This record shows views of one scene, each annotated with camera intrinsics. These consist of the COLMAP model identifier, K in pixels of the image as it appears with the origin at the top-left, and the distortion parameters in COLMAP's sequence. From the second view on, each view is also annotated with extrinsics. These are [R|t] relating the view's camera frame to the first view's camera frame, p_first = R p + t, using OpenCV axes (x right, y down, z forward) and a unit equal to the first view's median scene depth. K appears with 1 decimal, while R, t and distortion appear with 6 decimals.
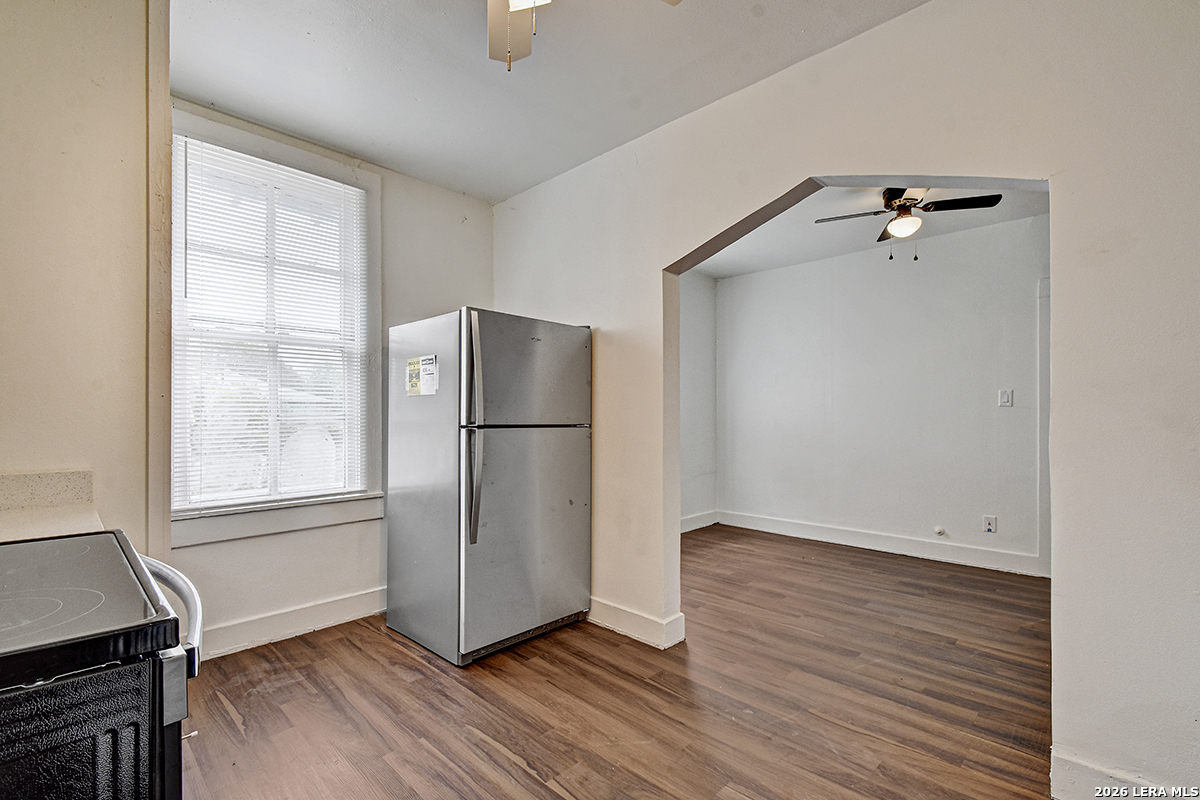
lens RADIAL K [[536.6, 0, 597.4], [0, 536.6, 404.8], [0, 0, 1]] dist [0.016175, -0.009176]
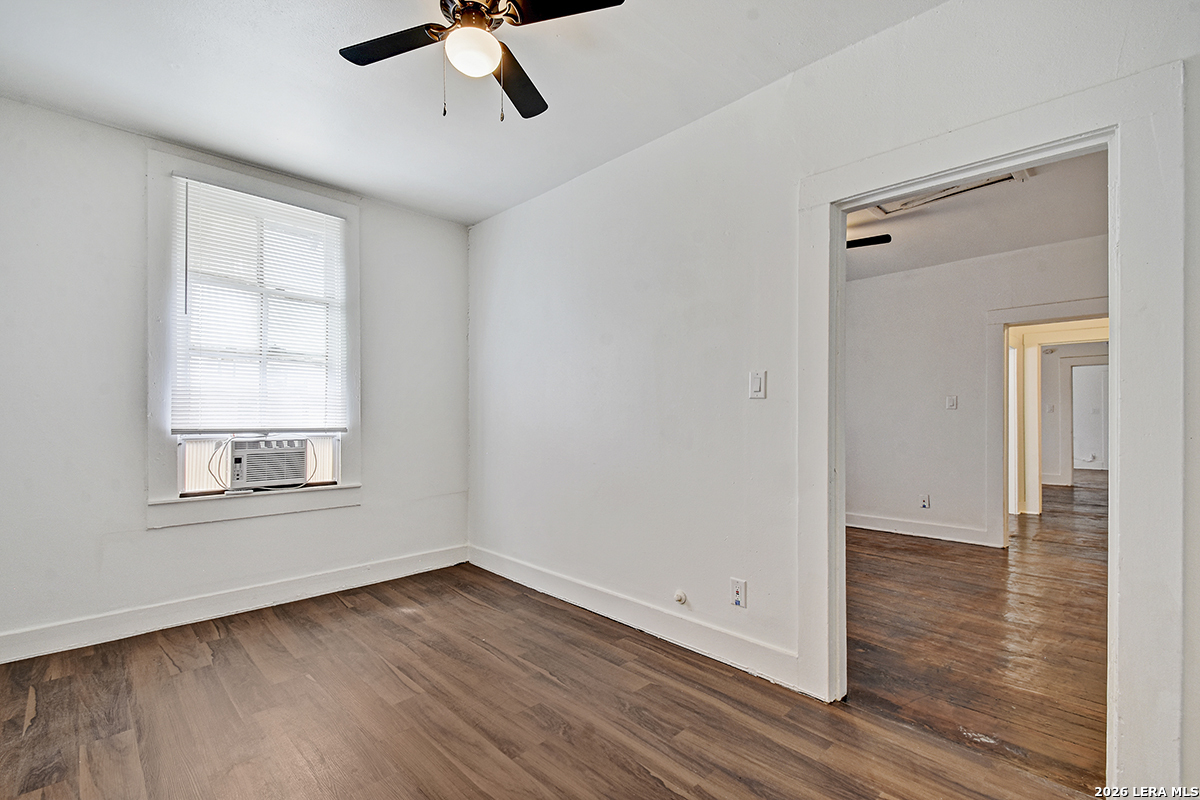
lens RADIAL K [[536.6, 0, 592.4], [0, 536.6, 406.7], [0, 0, 1]] dist [0.016175, -0.009176]
pose [[0.999926, 0.007622, 0.009514, 0.527887], [-0.007610, 0.999970, -0.001327, 0.013241], [-0.009524, 0.001254, 0.999954, 0.376200]]
